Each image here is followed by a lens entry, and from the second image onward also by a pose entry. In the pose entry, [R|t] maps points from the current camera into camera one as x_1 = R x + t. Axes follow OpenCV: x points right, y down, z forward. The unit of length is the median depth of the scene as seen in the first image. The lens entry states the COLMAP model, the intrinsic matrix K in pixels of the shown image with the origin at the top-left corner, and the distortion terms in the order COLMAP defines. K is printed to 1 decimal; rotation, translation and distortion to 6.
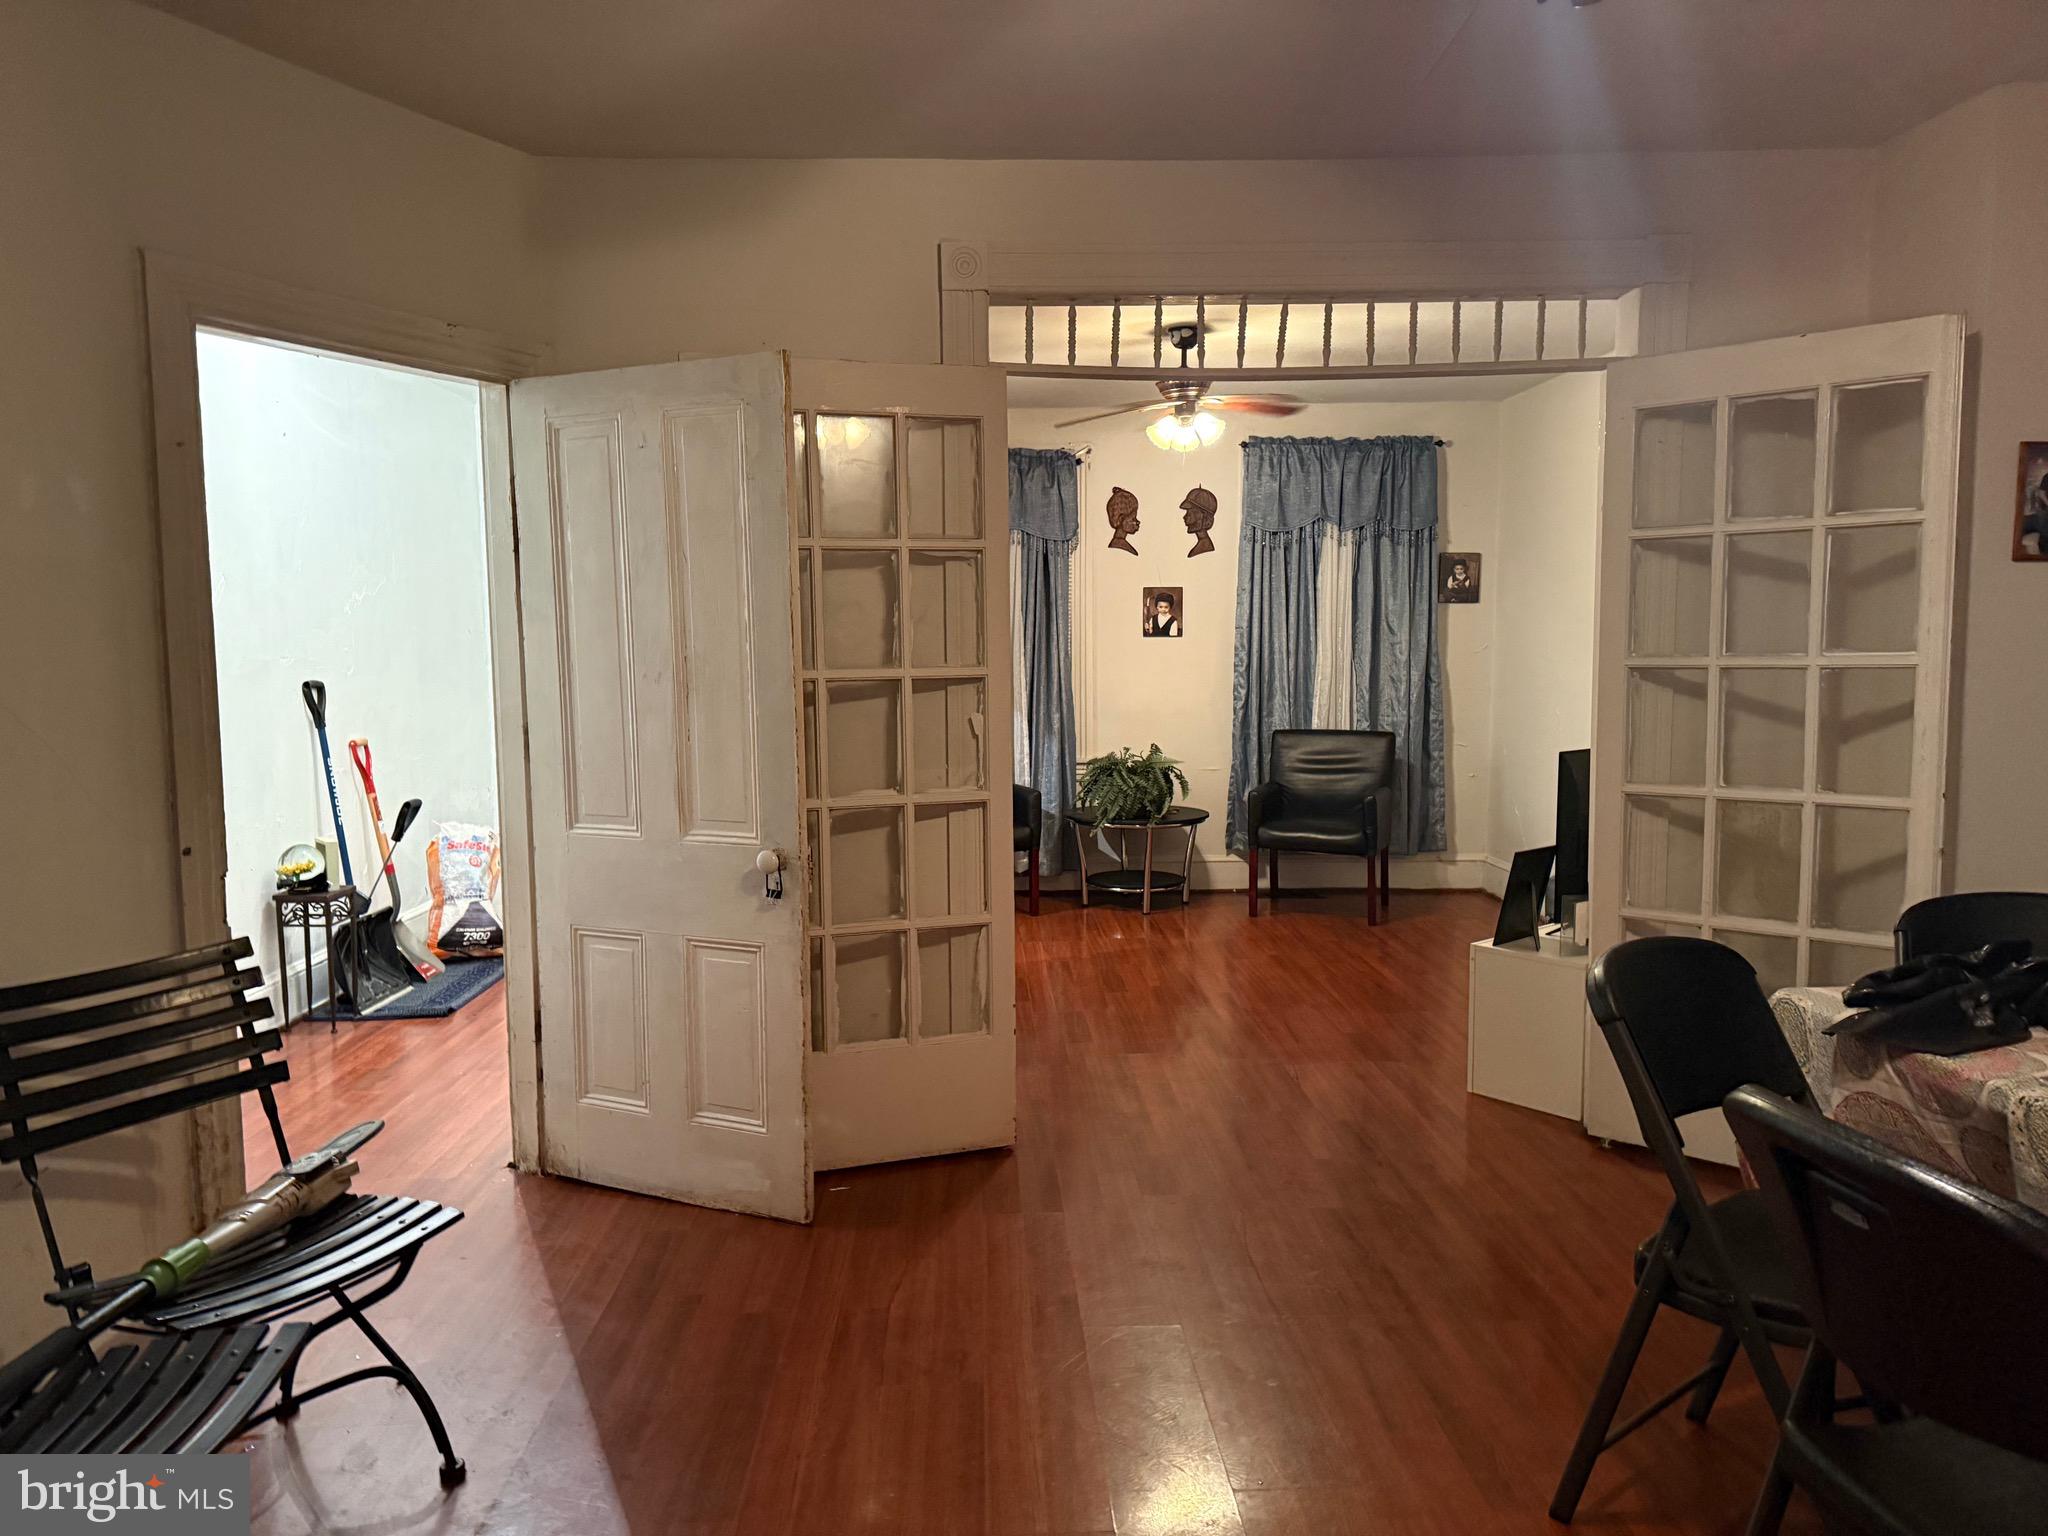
lens RADIAL K [[1459.5, 0, 1010.8], [0, 1459.5, 780.6], [0, 0, 1]] dist [0.014048, -0.003879]
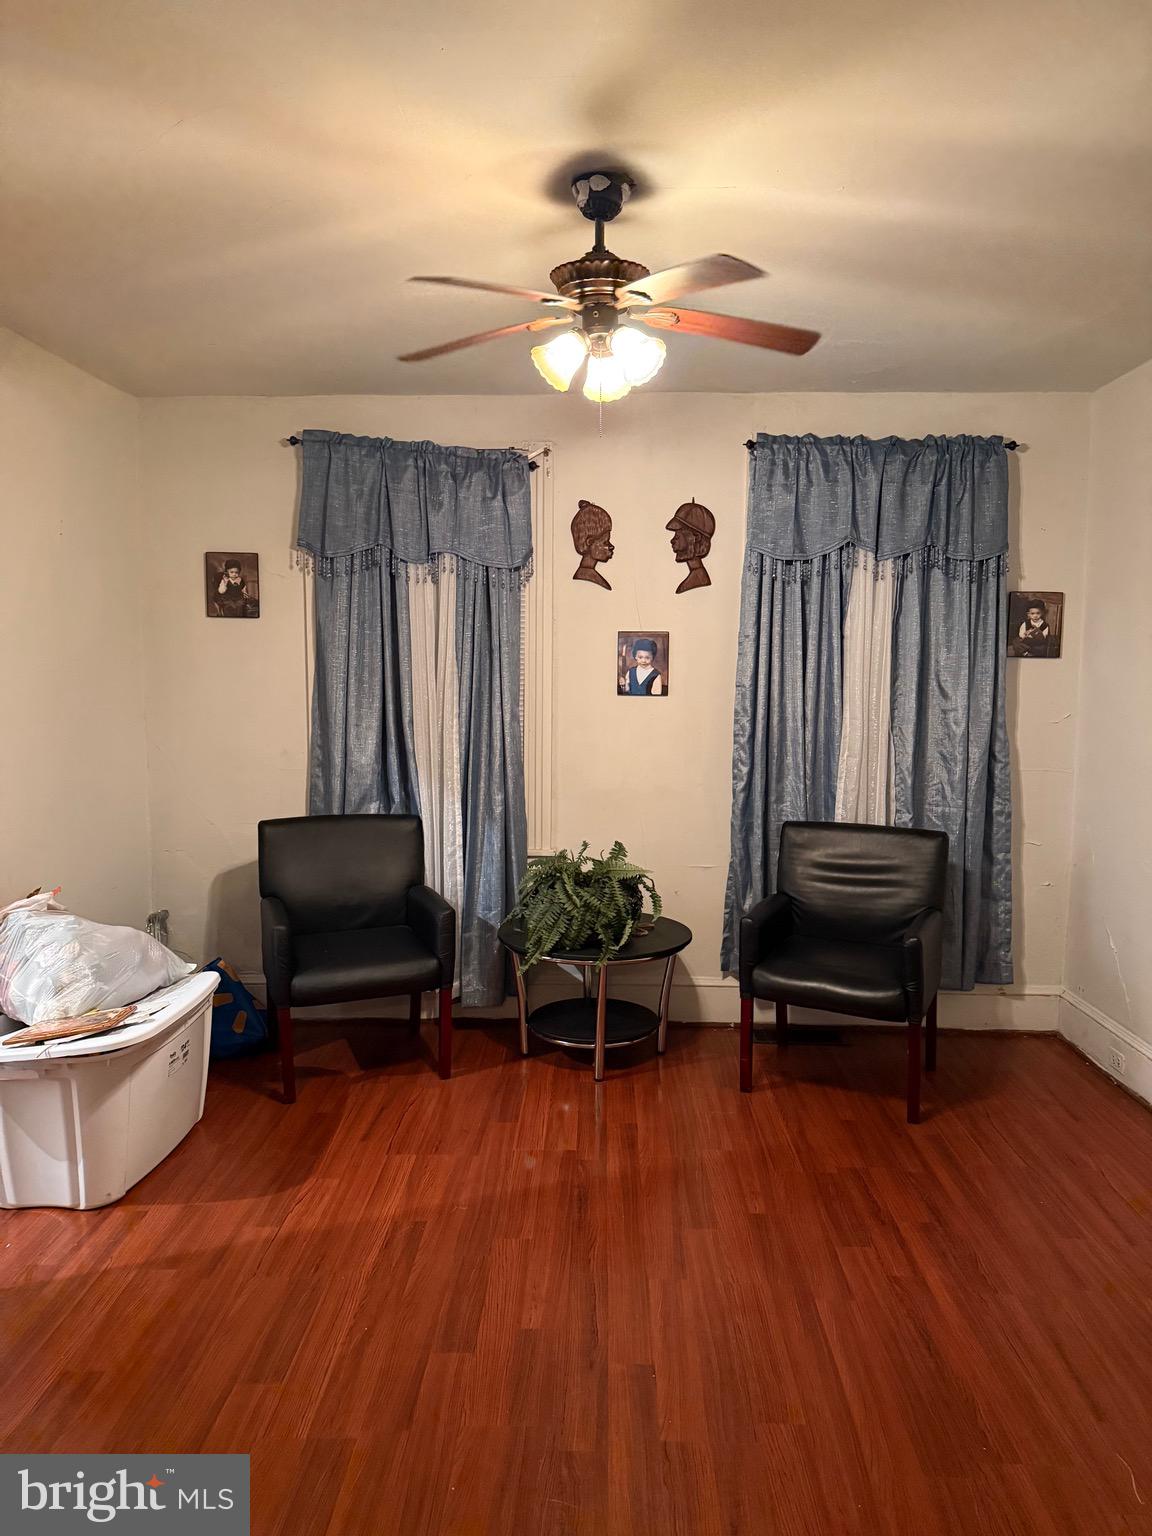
lens RADIAL K [[1094.6, 0, 584.6], [0, 1094.6, 756.5], [0, 0, 1]] dist [0.014048, -0.003879]
pose [[0.998765, 0.019215, -0.045821, 0.102292], [-0.019950, 0.999678, -0.015658, -0.057441], [0.045505, 0.016553, 0.998827, 0.427367]]
